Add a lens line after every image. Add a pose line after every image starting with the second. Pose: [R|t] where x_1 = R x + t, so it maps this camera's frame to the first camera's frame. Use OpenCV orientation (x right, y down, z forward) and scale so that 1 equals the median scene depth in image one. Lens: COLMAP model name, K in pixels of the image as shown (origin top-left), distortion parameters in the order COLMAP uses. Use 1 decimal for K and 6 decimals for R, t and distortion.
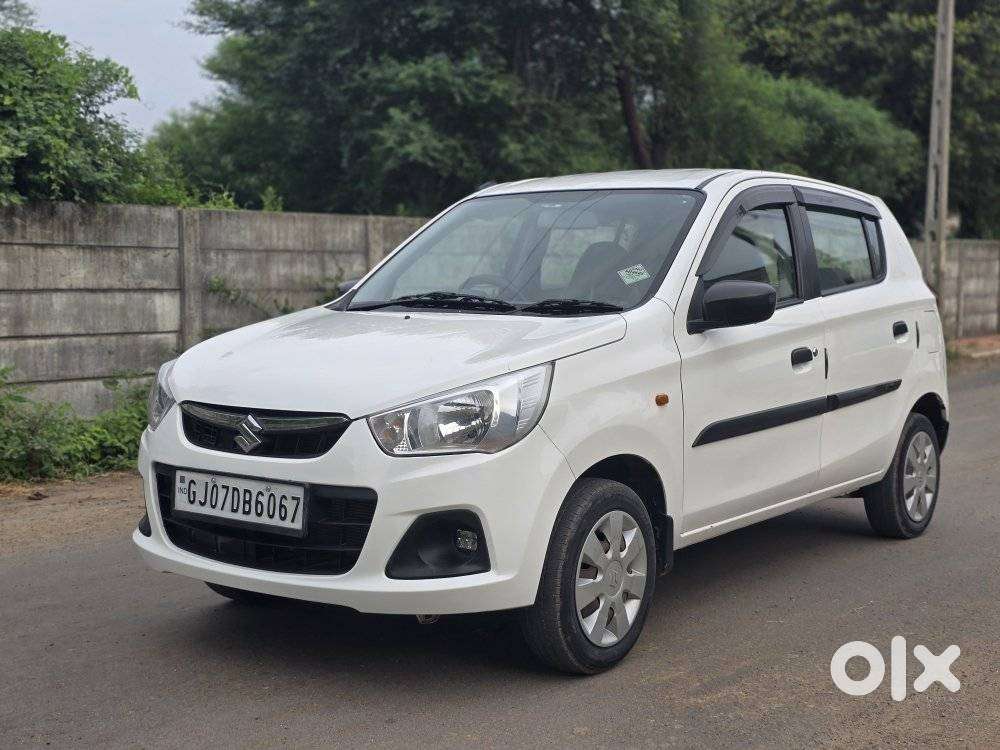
lens RADIAL K [[1376.9, 0, 513.3], [0, 1376.9, 345.0], [0, 0, 1]] dist [0.155942, -0.375929]
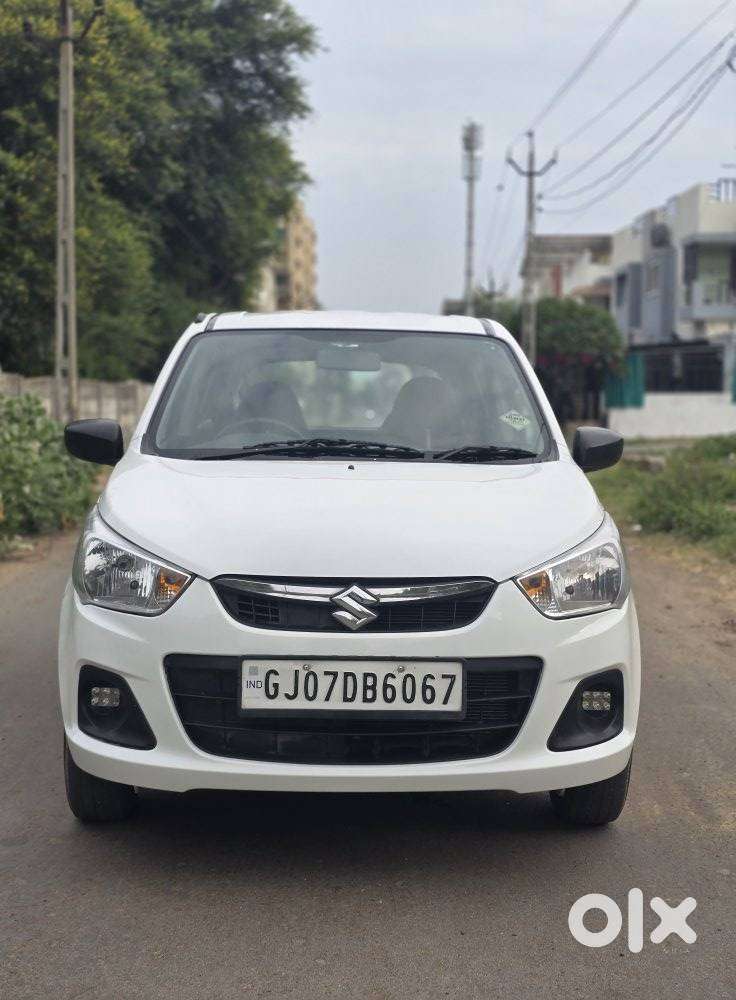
lens RADIAL K [[1382.7, 0, 368.0], [0, 1382.7, 500.0], [0, 0, 1]] dist [0.112293, -0.053575]
pose [[0.787433, -0.032103, 0.615564, -0.716360], [0.023107, 0.999478, 0.022567, -0.021761], [-0.615967, -0.003546, 0.787764, 0.327939]]
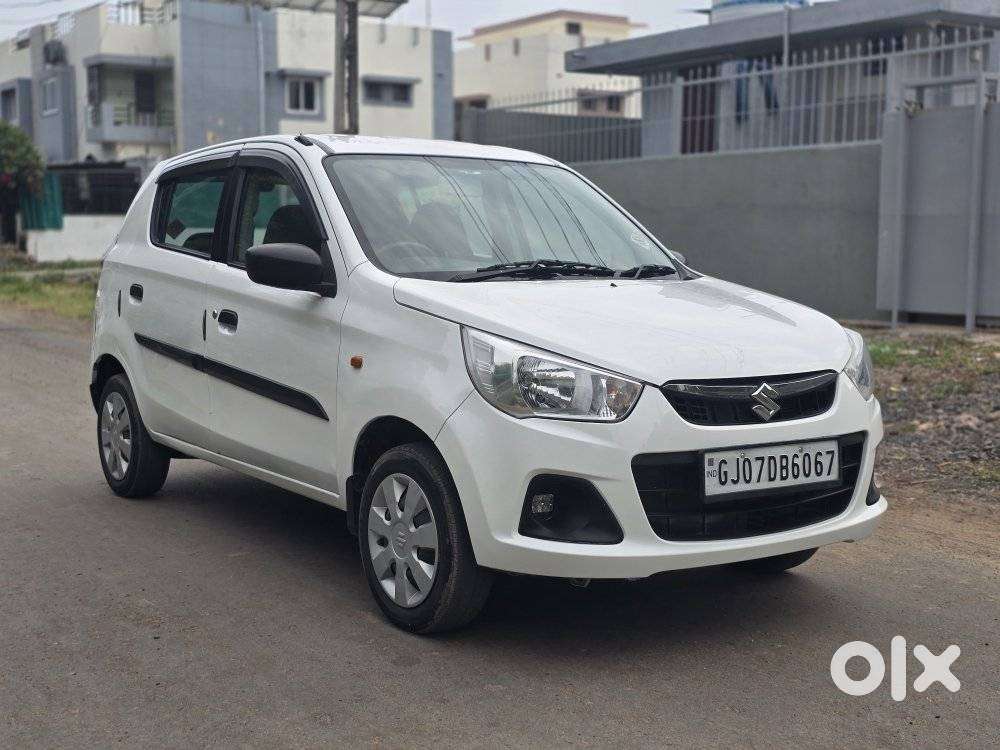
lens RADIAL K [[1381.2, 0, 500.0], [0, 1381.2, 375.0], [0, 0, 1]] dist [0.057542, 0.007266]
pose [[0.322840, -0.090872, 0.942081, -1.211111], [0.045134, 0.995726, 0.080579, -0.045500], [-0.945377, 0.016506, 0.325562, 0.866552]]
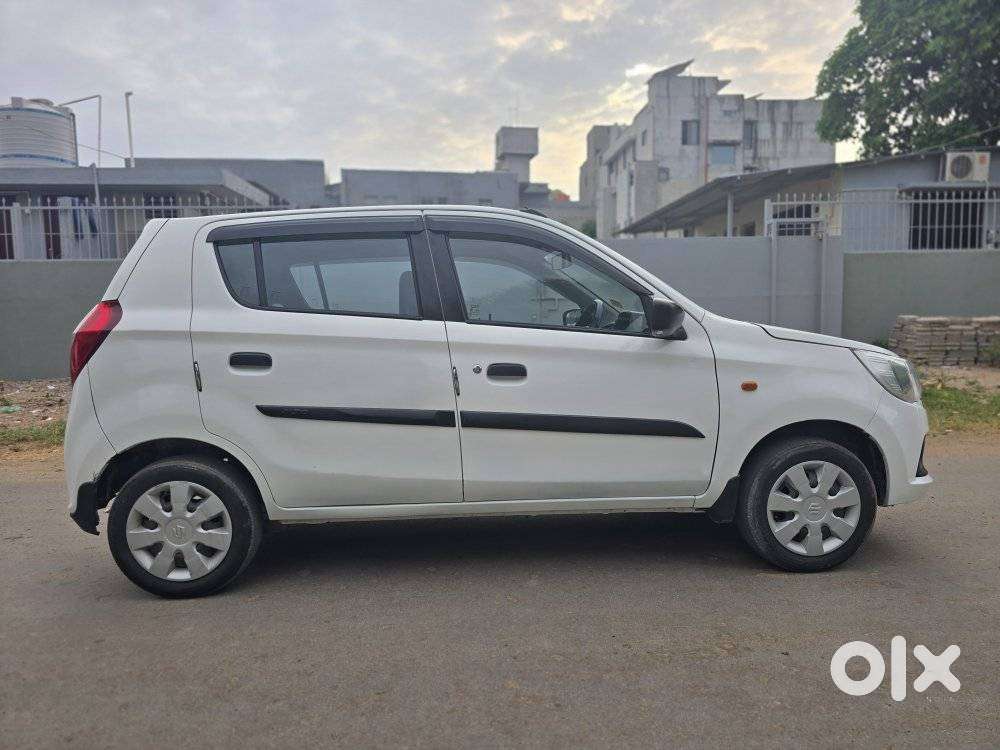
lens RADIAL K [[691.2, 0, 500.0], [0, 691.2, 375.0], [0, 0, 1]] dist [0.008860, 0.003969]
pose [[-0.664101, -0.046198, 0.746214, -0.567235], [0.054911, 0.992380, 0.110307, -0.078891], [-0.745624, 0.114230, -0.656504, 2.008775]]
